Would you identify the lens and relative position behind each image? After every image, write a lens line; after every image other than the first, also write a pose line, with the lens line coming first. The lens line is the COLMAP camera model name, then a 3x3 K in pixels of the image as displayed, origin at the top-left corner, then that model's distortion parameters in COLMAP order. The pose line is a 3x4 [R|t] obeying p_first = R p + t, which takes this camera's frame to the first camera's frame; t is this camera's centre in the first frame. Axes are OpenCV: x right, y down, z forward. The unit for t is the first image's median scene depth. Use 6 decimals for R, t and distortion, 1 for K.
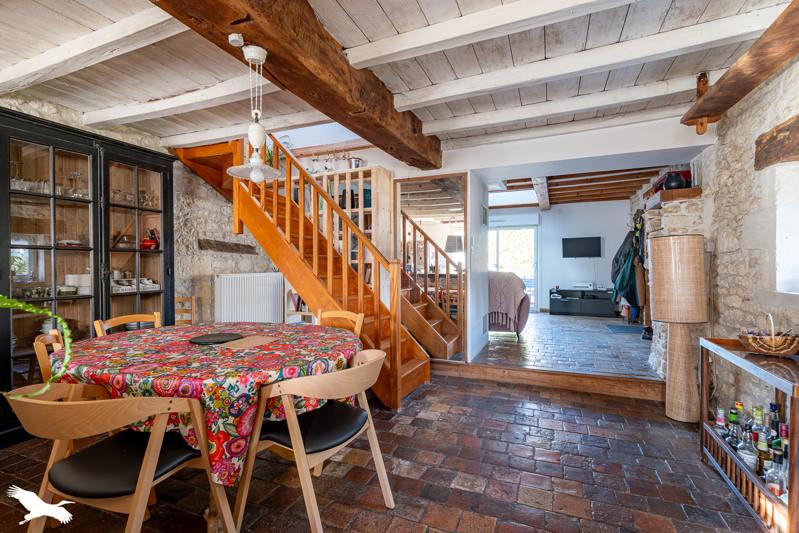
lens RADIAL K [[377.4, 0, 397.0], [0, 377.4, 266.7], [0, 0, 1]] dist [0.004914, 0.000720]
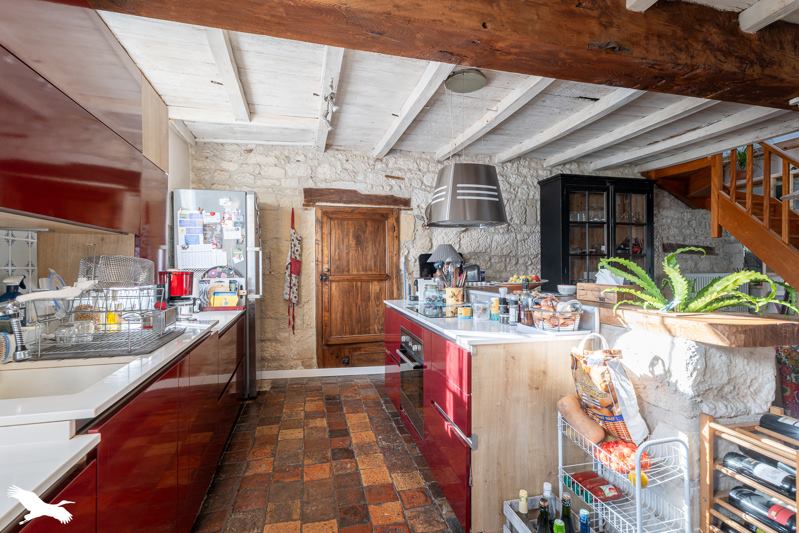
lens RADIAL K [[377.4, 0, 397.8], [0, 377.4, 264.1], [0, 0, 1]] dist [0.004914, 0.000720]
pose [[0.591692, -0.002233, -0.806161, -0.075840], [-0.003064, 0.999983, -0.005019, -0.000227], [0.806158, 0.005440, 0.591675, -0.422624]]
